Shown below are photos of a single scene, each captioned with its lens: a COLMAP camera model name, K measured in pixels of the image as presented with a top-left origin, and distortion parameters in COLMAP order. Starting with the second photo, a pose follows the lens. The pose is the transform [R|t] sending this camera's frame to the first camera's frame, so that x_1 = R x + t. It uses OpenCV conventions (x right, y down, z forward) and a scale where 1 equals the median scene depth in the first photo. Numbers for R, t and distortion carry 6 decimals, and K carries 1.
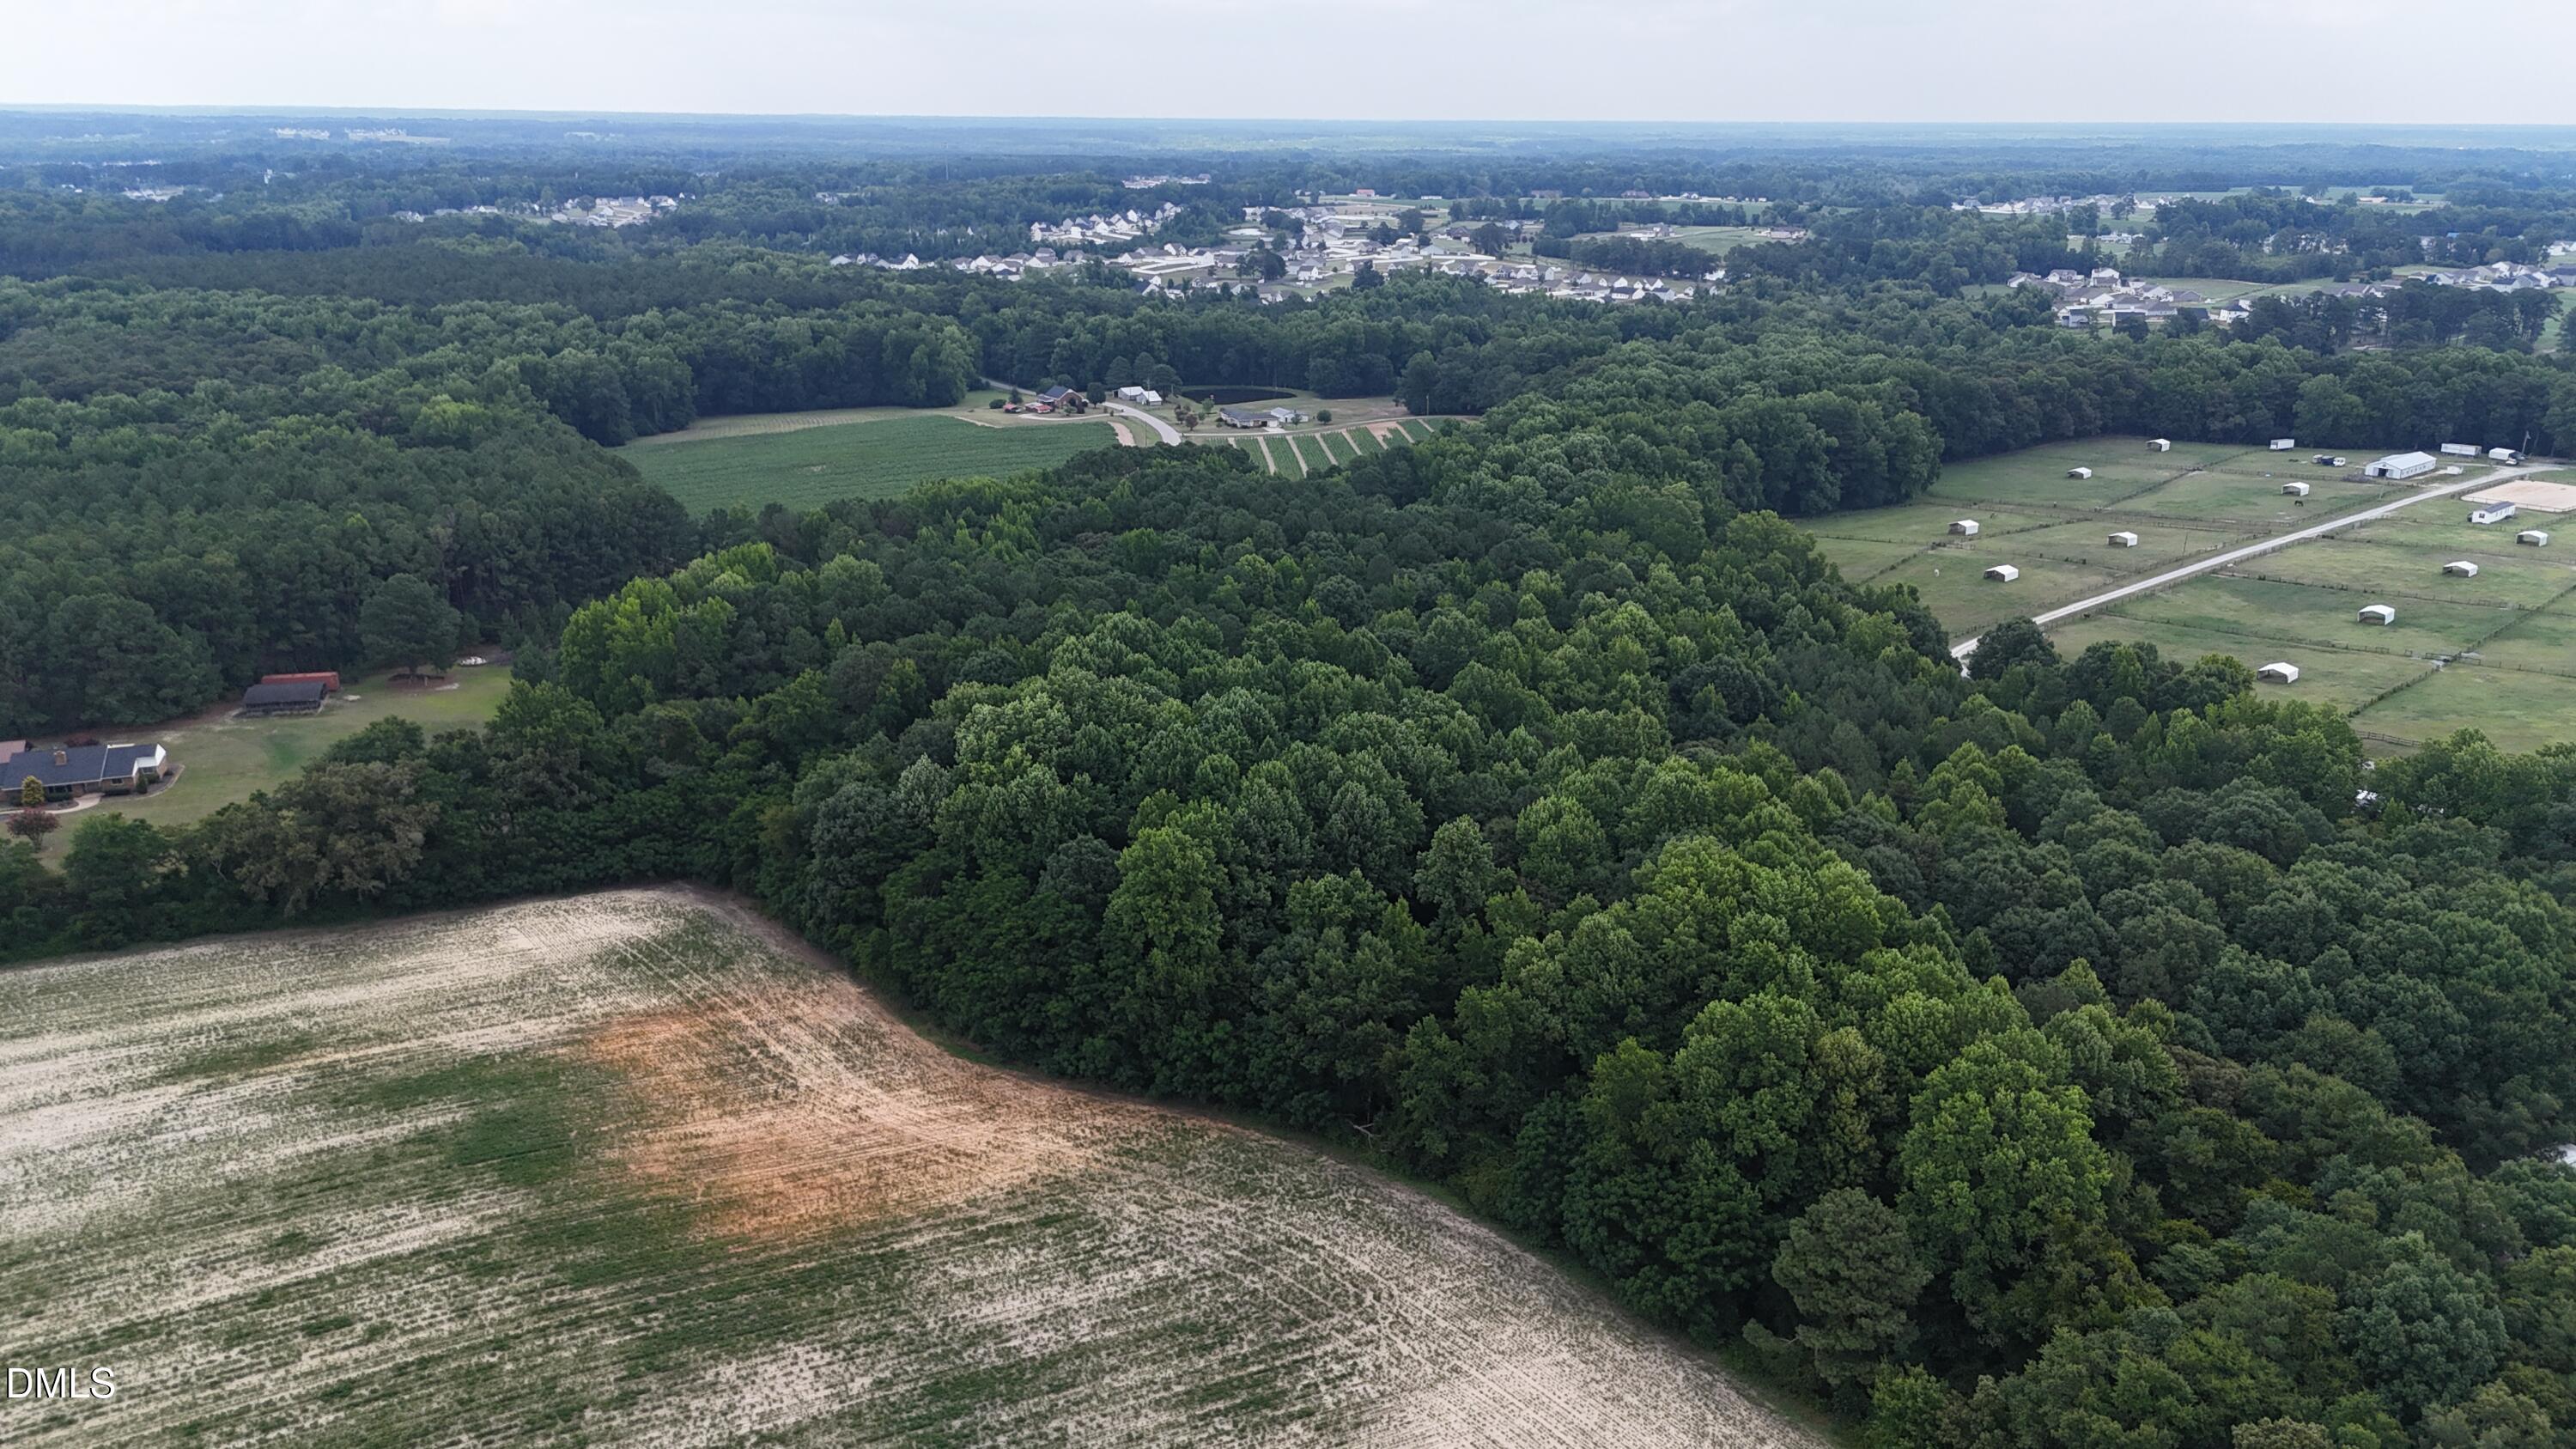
lens RADIAL K [[1891.8, 0, 1288.0], [0, 1891.8, 724.5], [0, 0, 1]] dist [0.063026, -0.056053]
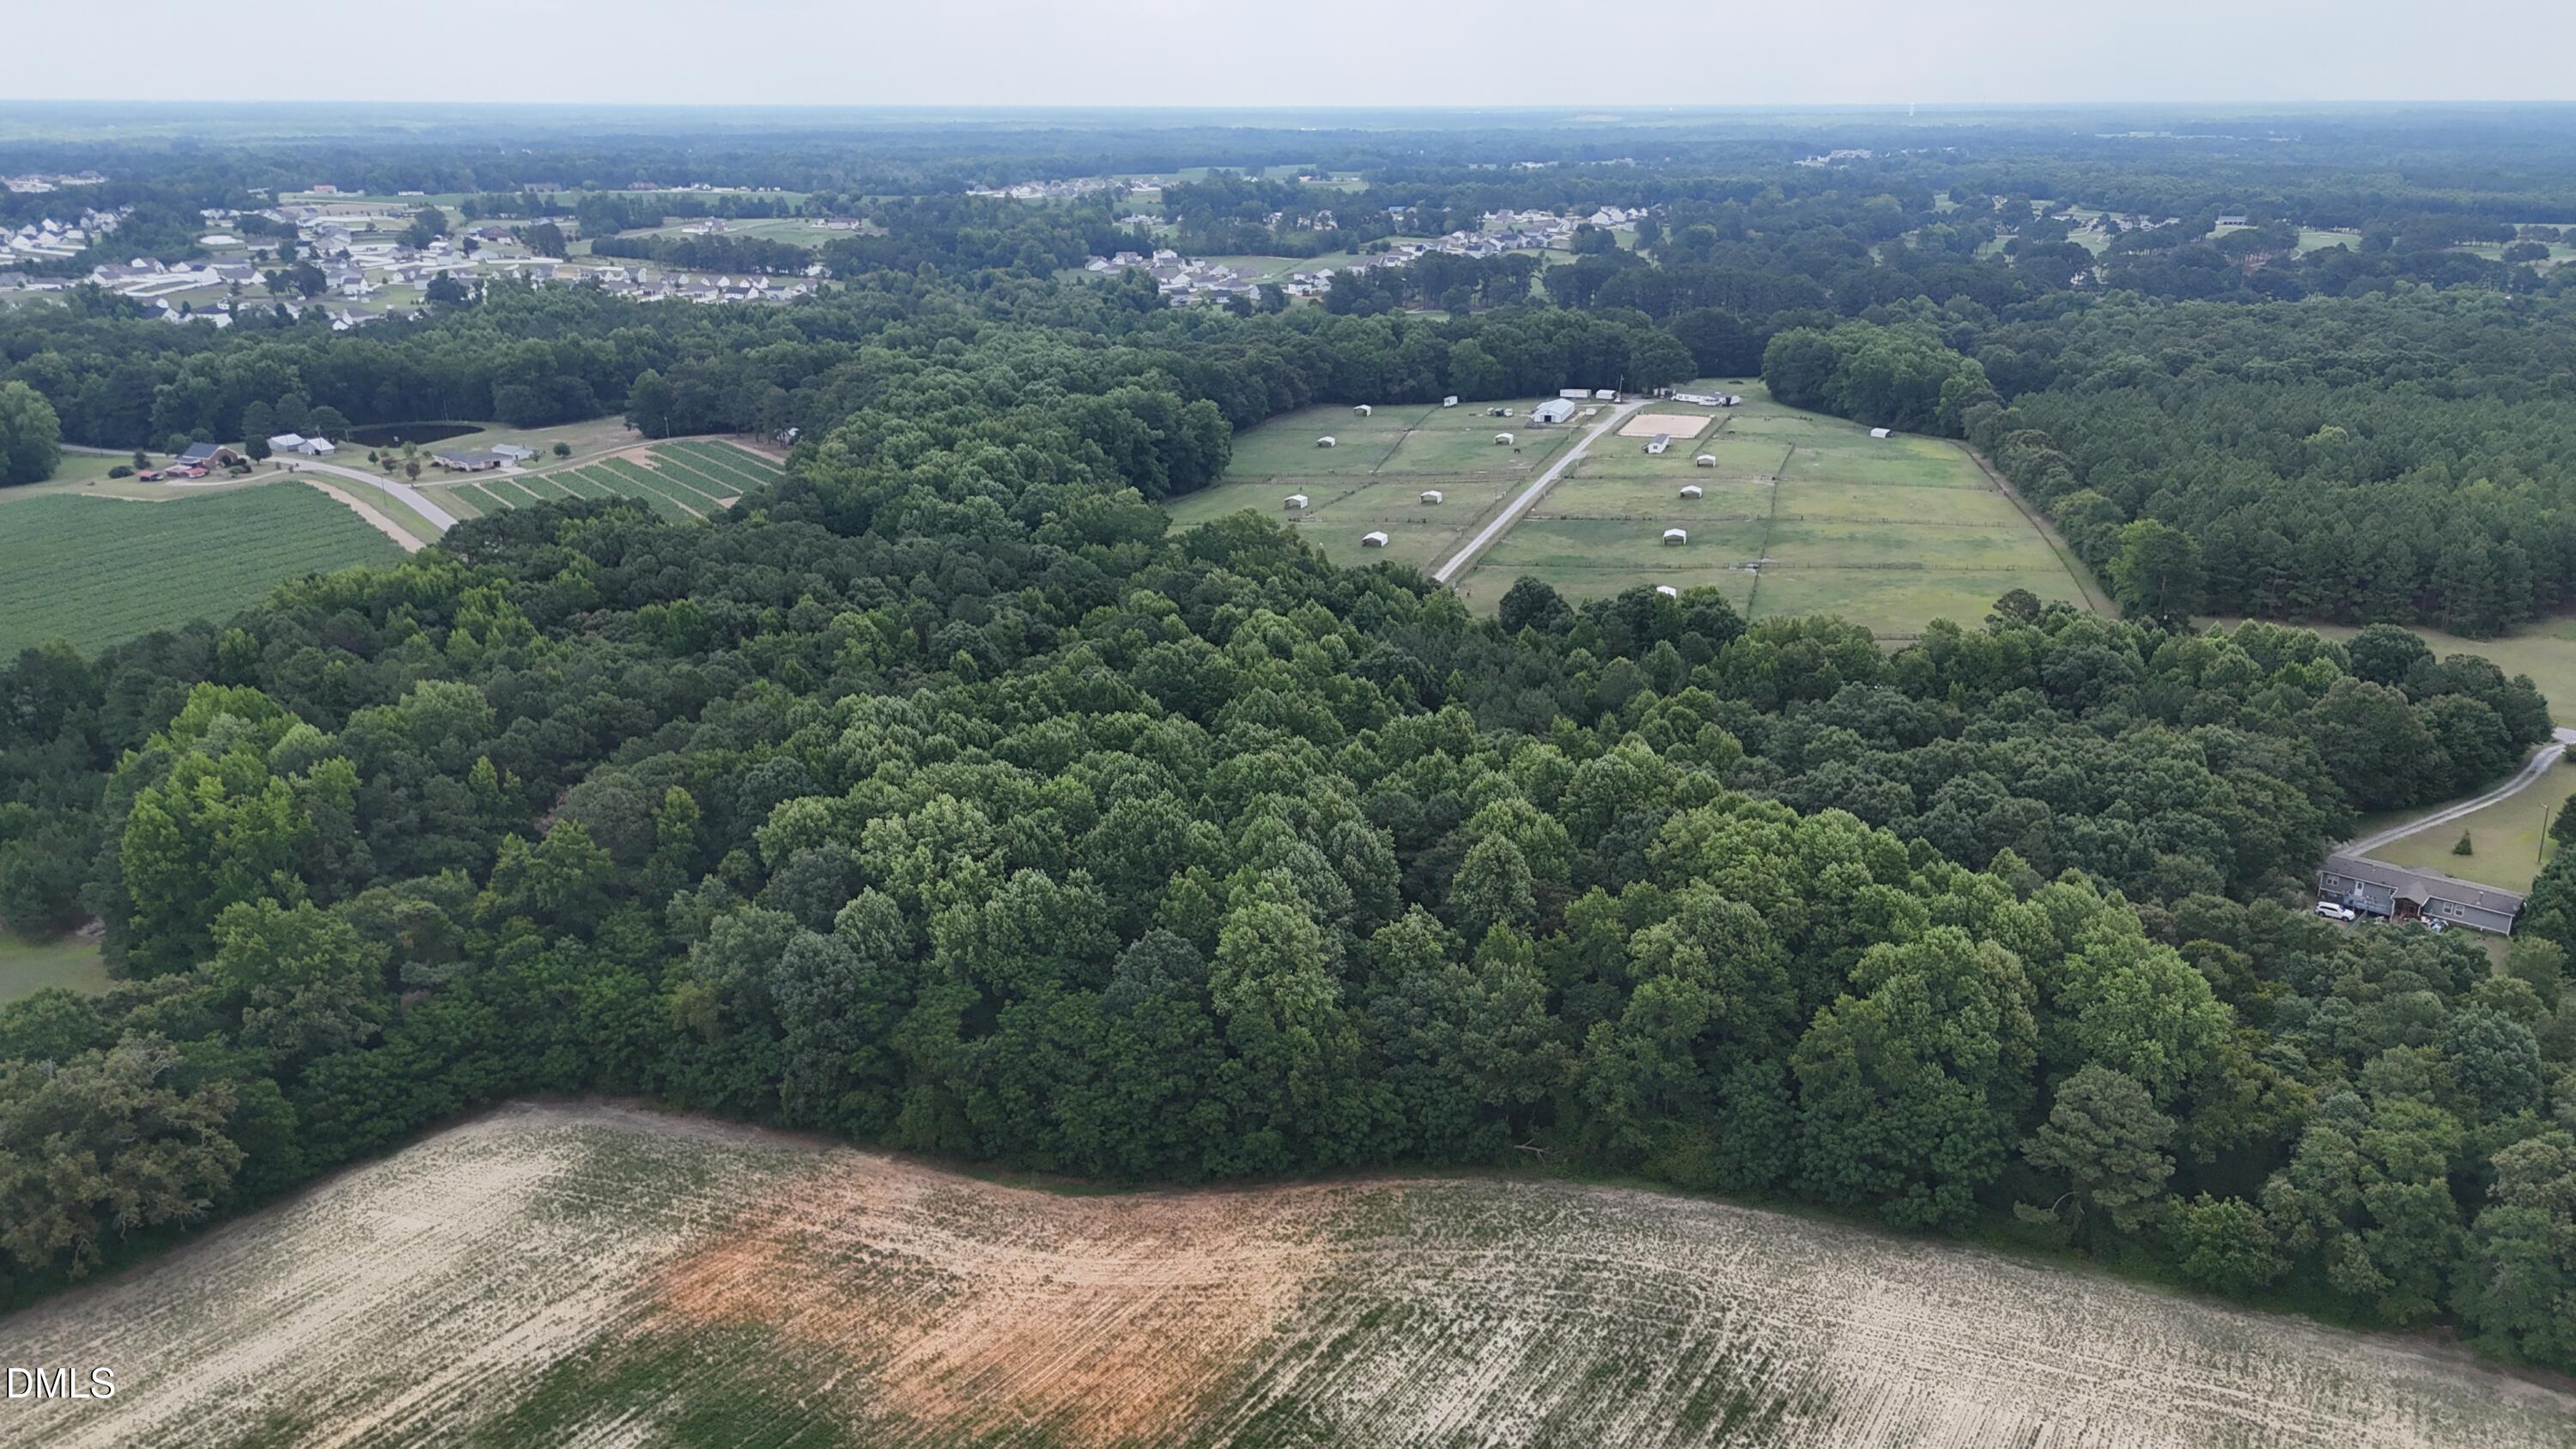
lens RADIAL K [[1891.8, 0, 1288.0], [0, 1891.8, 724.5], [0, 0, 1]] dist [0.063026, -0.056053]
pose [[0.860866, -0.165025, 0.481327, -0.140159], [0.160906, 0.985694, 0.050164, -0.022962], [-0.482719, 0.034264, 0.875104, 0.038185]]
